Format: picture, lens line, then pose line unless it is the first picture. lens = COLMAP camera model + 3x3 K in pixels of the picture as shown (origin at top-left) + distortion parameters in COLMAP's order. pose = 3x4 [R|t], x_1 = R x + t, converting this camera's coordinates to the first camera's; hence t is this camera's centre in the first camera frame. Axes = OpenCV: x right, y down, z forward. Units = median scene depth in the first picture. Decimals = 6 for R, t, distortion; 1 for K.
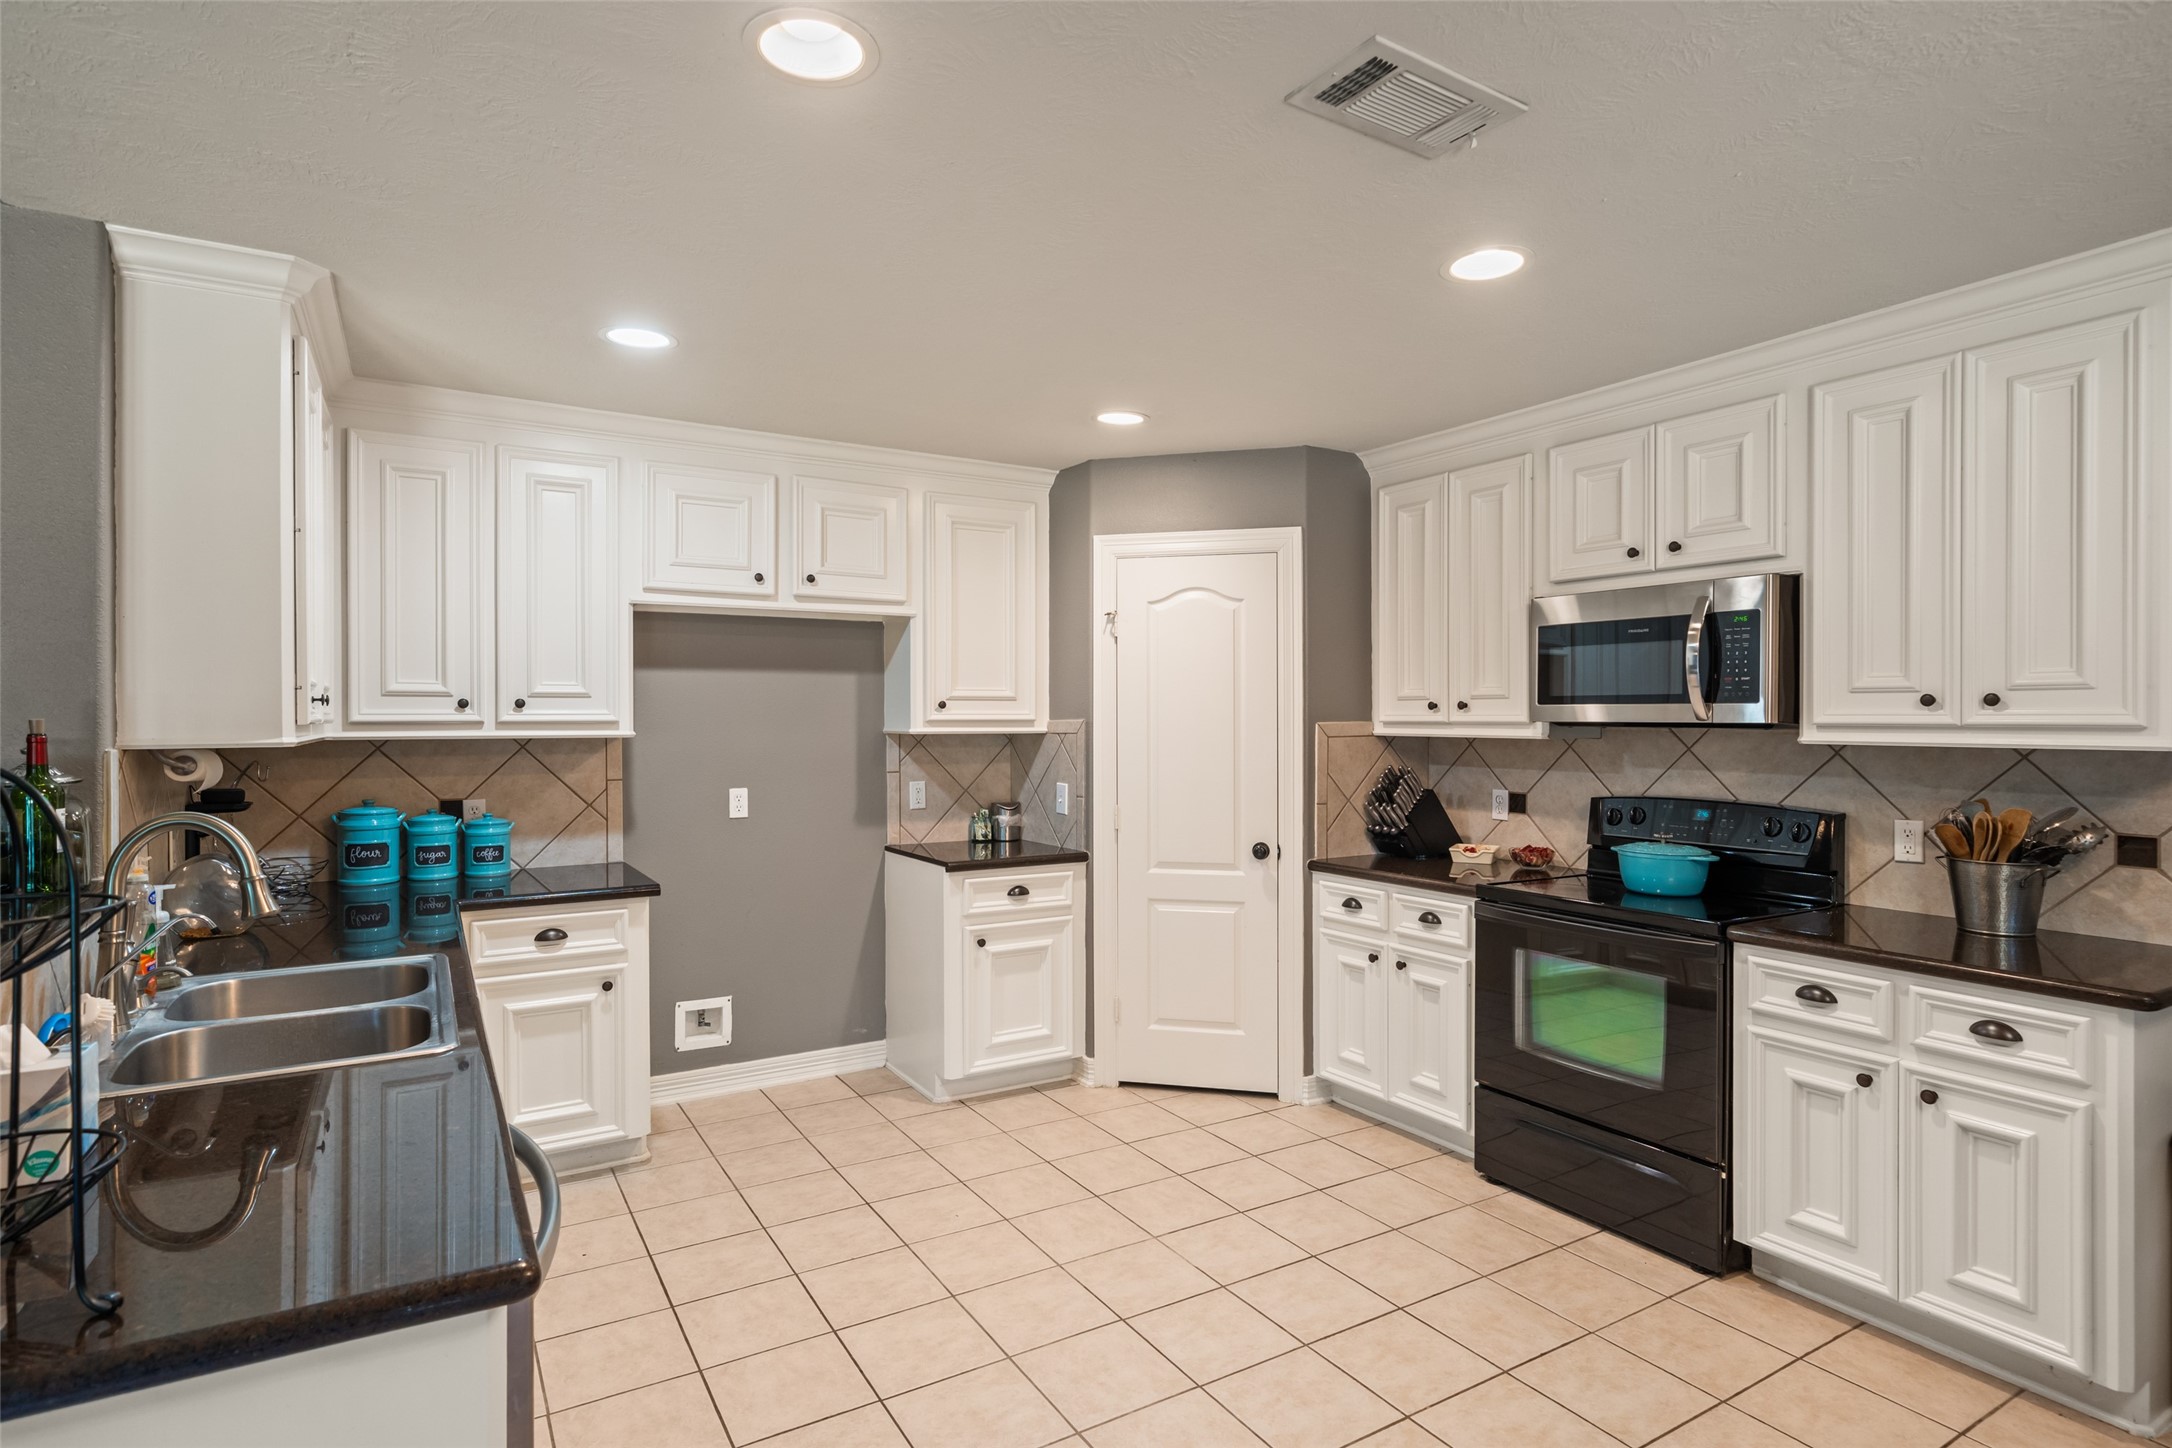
lens RADIAL K [[1114.8, 0, 1079.9], [0, 1114.8, 721.1], [0, 0, 1]] dist [0.000781, 0.000780]
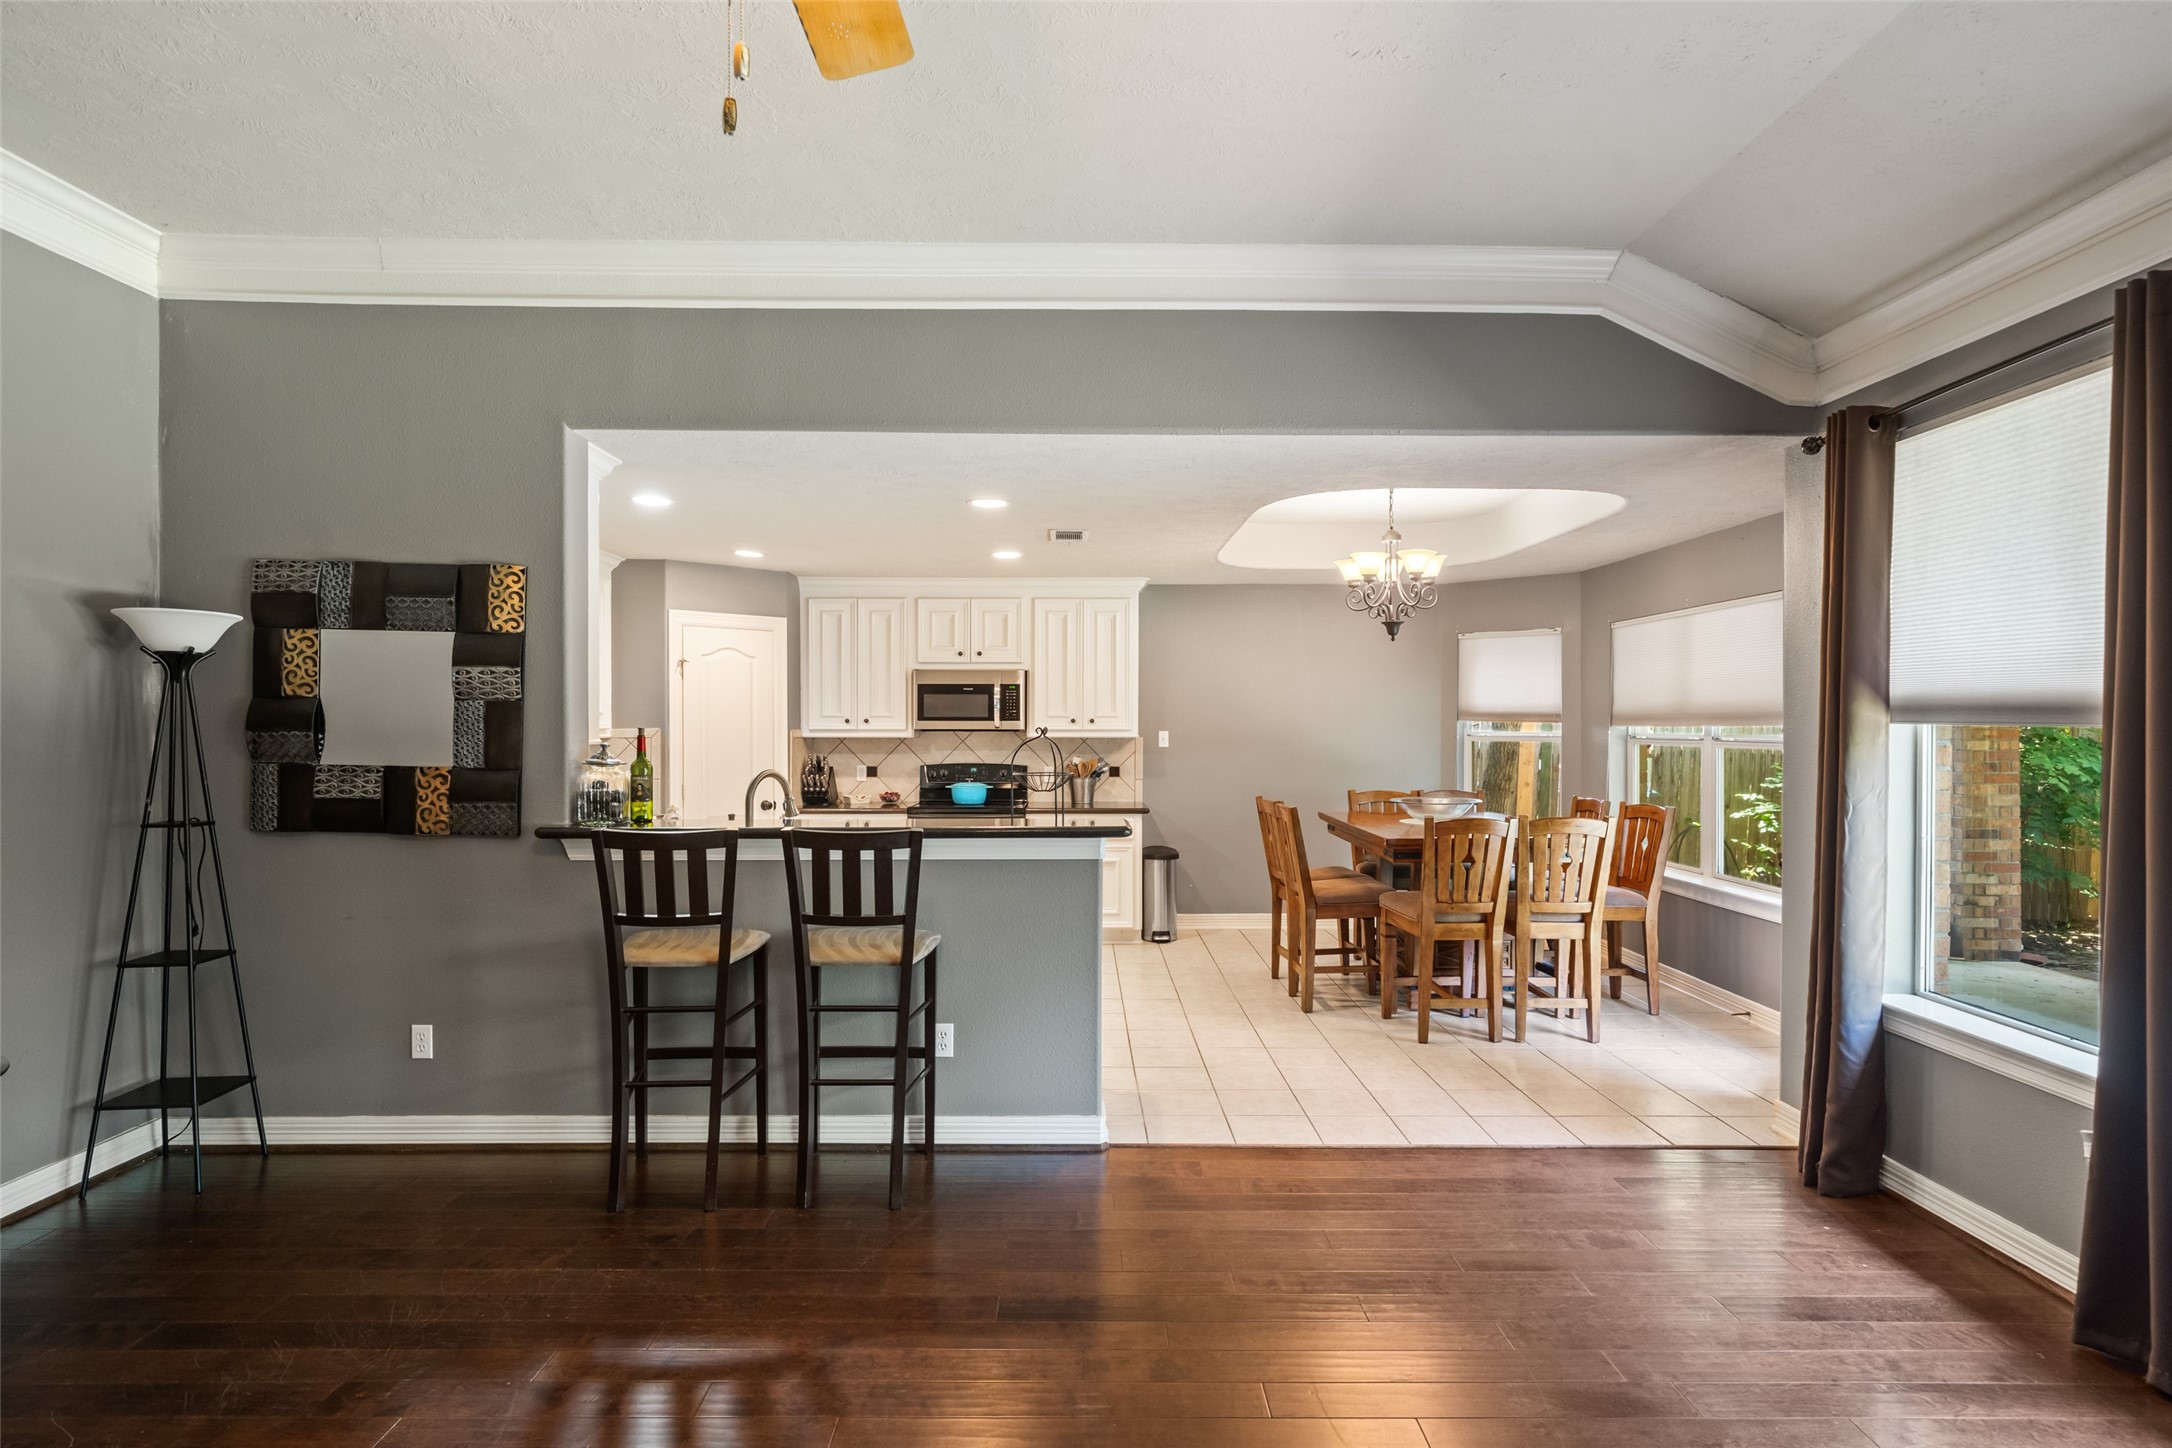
lens RADIAL K [[1129.7, 0, 1086.0], [0, 1129.7, 724.0], [0, 0, 1]] dist [-0.002646, -0.000196]
pose [[0.508058, 0.002419, 0.861320, -1.202844], [0.003098, 0.999984, -0.004636, 0.001788], [-0.861318, 0.005024, 0.508042, -0.336325]]
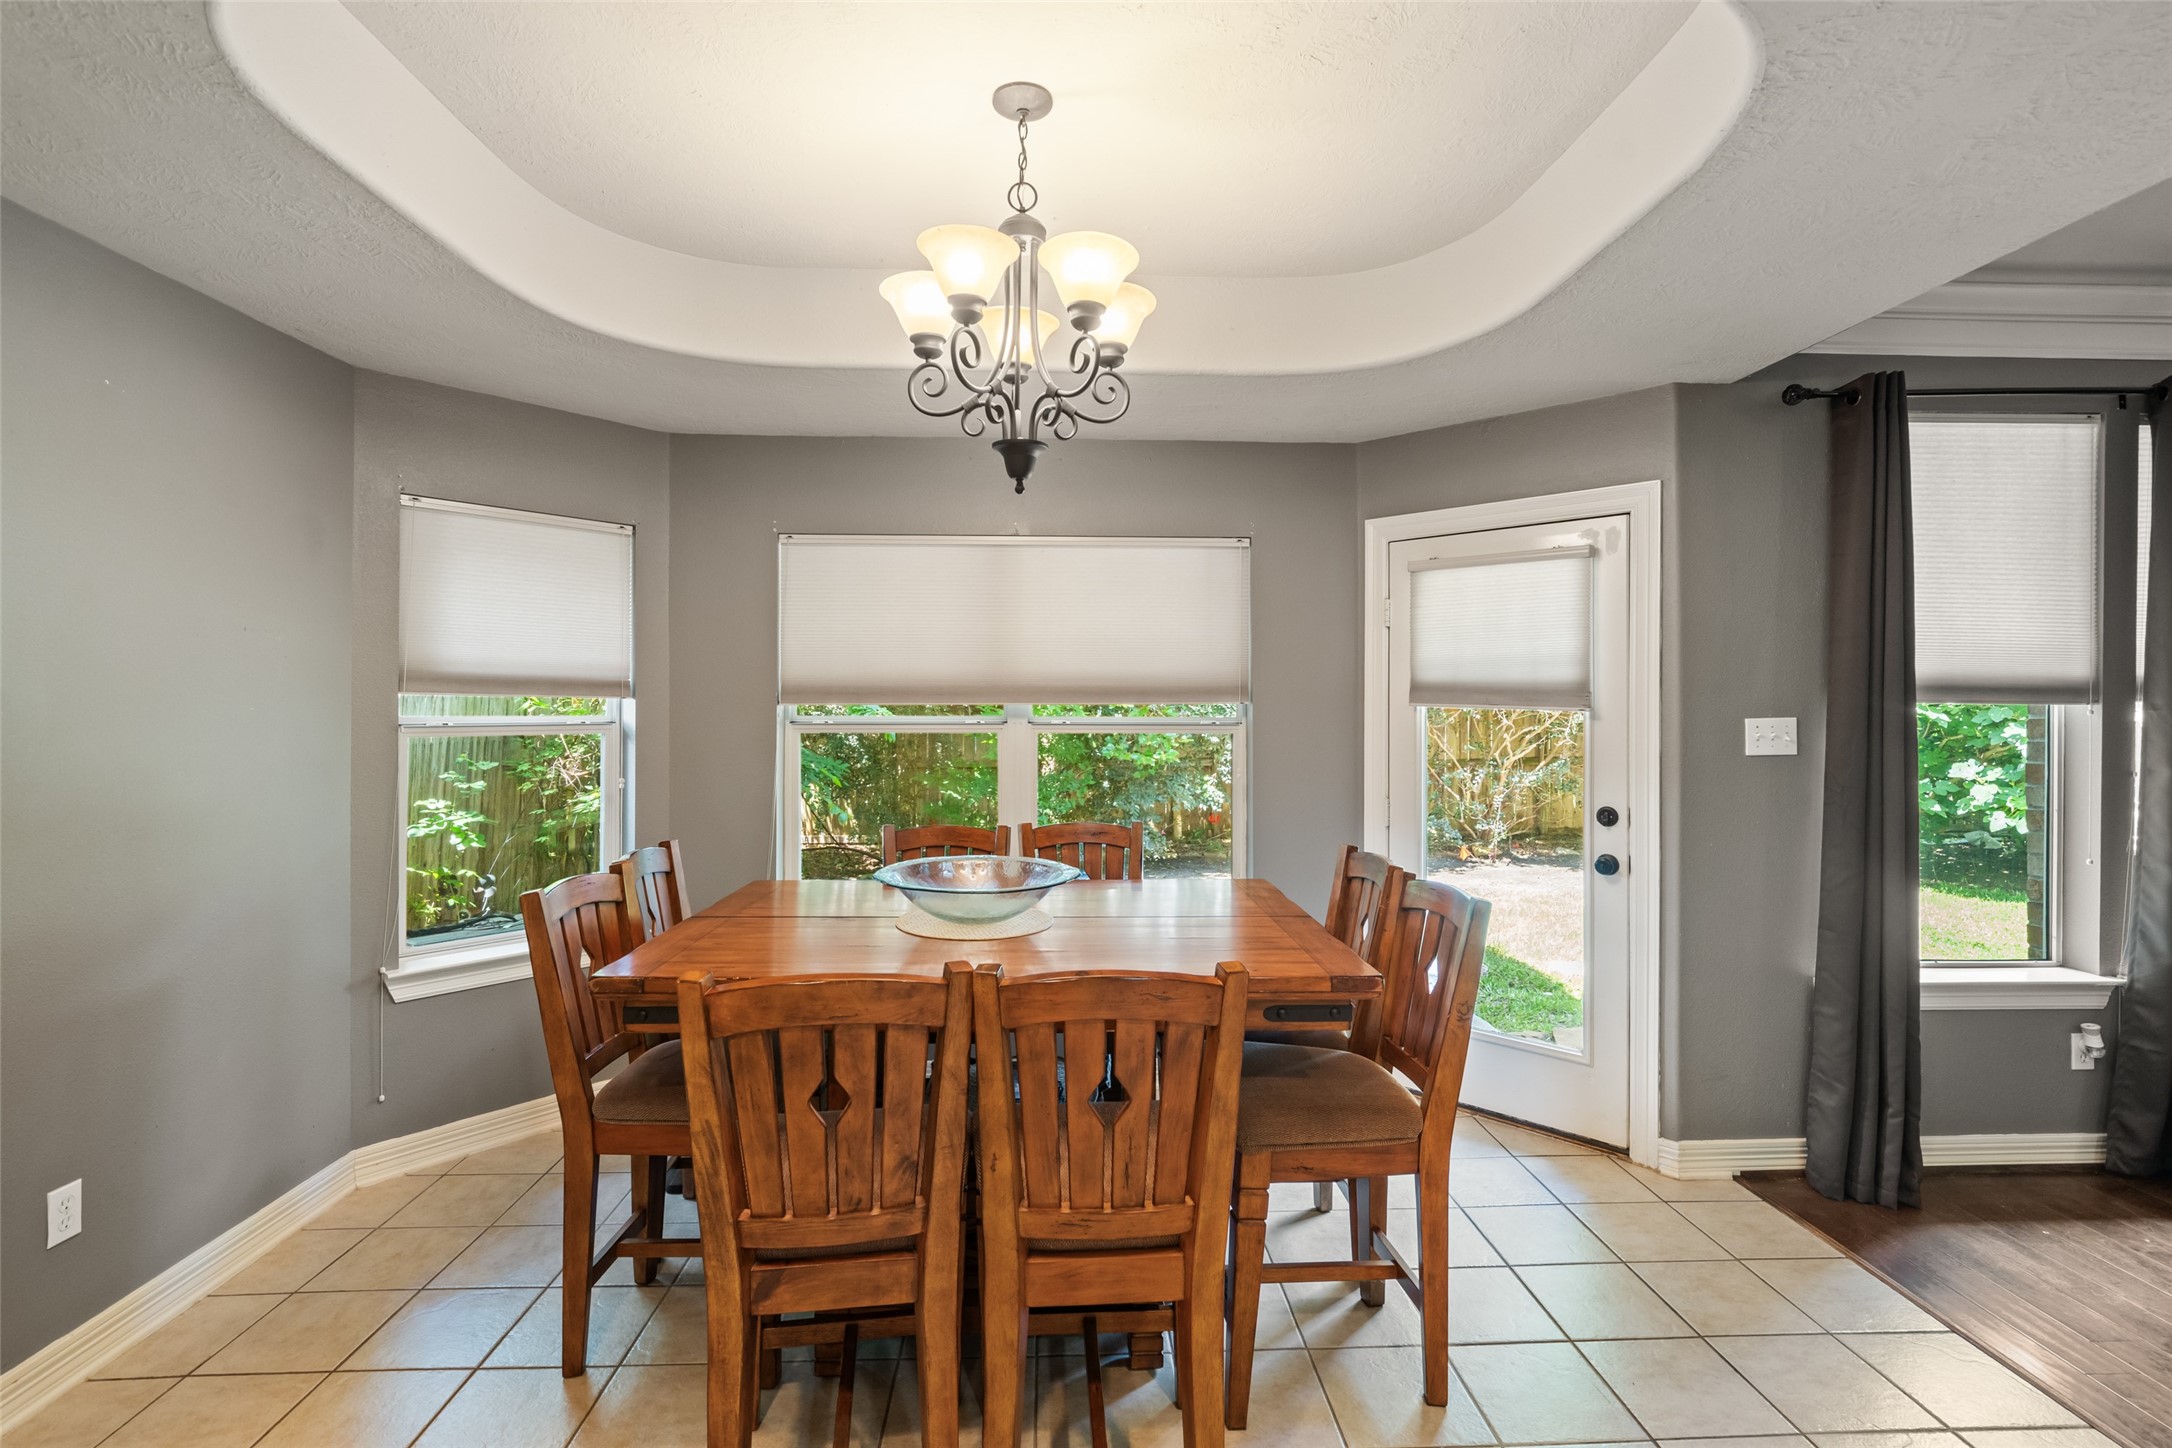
lens RADIAL K [[992.1, 0, 1086.3], [0, 992.1, 705.4], [0, 0, 1]] dist [-0.000508, -0.000305]
pose [[-0.878497, 0.000340, 0.477747, 0.098179], [0.002239, 0.999992, 0.003406, -0.003197], [-0.477742, 0.004062, -0.878491, 0.584507]]
